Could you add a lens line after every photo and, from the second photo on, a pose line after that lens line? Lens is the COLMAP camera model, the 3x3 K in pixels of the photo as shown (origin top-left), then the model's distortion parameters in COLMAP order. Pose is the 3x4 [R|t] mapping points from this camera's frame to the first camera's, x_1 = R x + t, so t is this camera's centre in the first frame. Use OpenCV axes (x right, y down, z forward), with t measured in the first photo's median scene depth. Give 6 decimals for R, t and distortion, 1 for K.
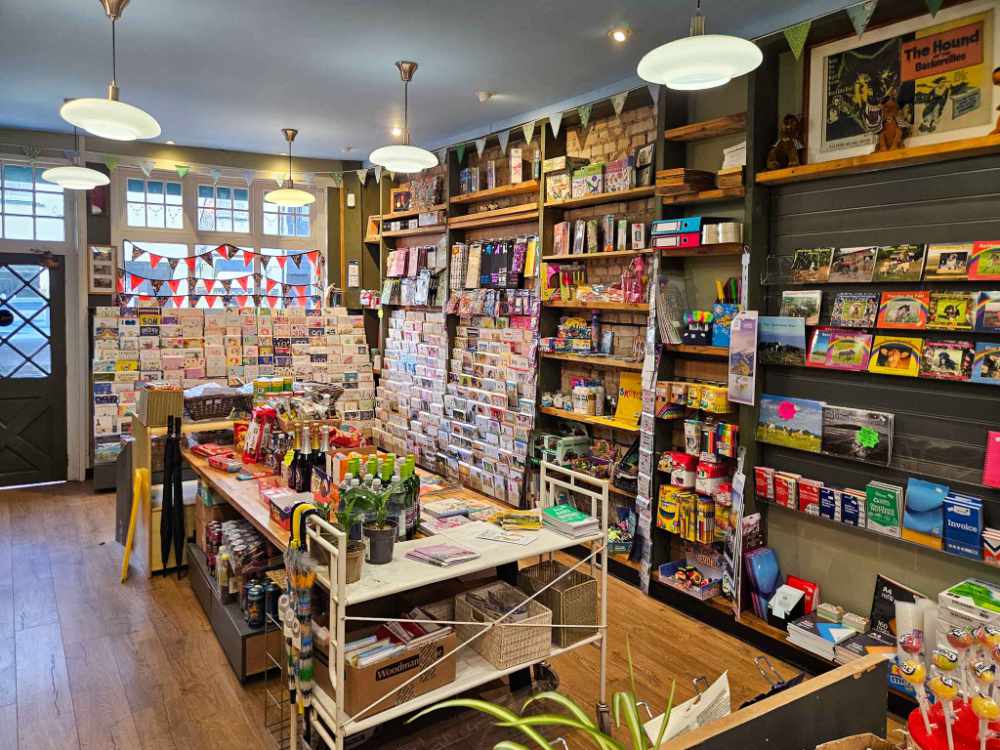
lens RADIAL K [[704.9, 0, 517.7], [0, 704.9, 329.9], [0, 0, 1]] dist [0.052683, -0.022337]
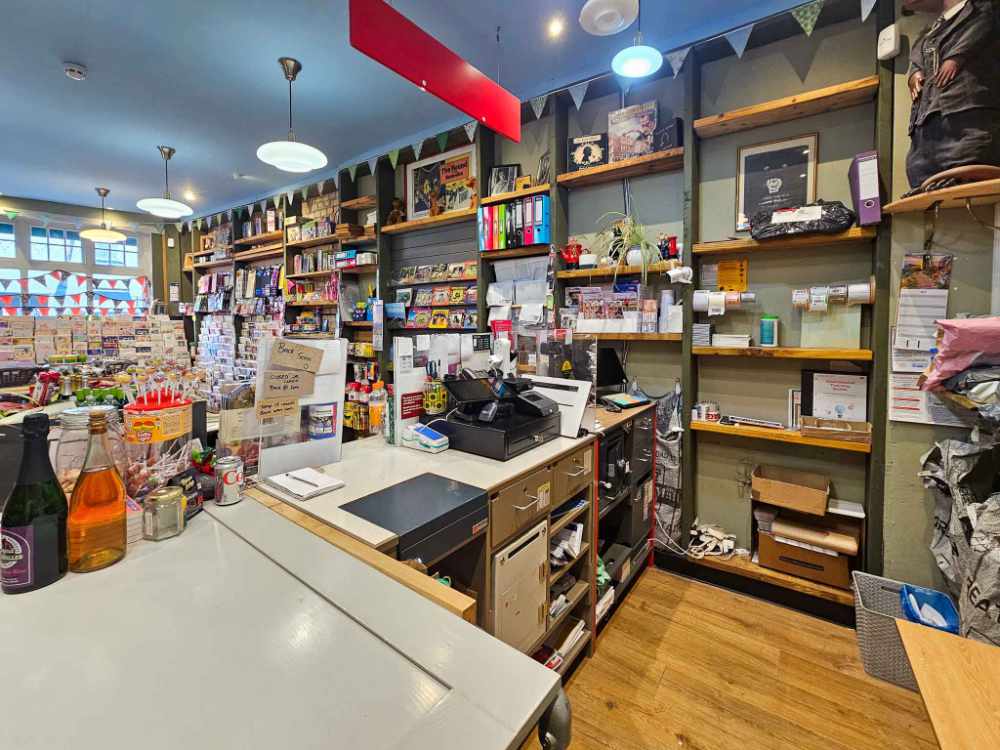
lens RADIAL K [[427.9, 0, 505.1], [0, 427.9, 329.0], [0, 0, 1]] dist [0.021574, -0.000469]
pose [[0.945129, -0.026461, 0.325623, 0.193950], [0.034080, 0.999262, -0.017714, 0.057646], [-0.324914, 0.027839, 0.945334, -0.123326]]
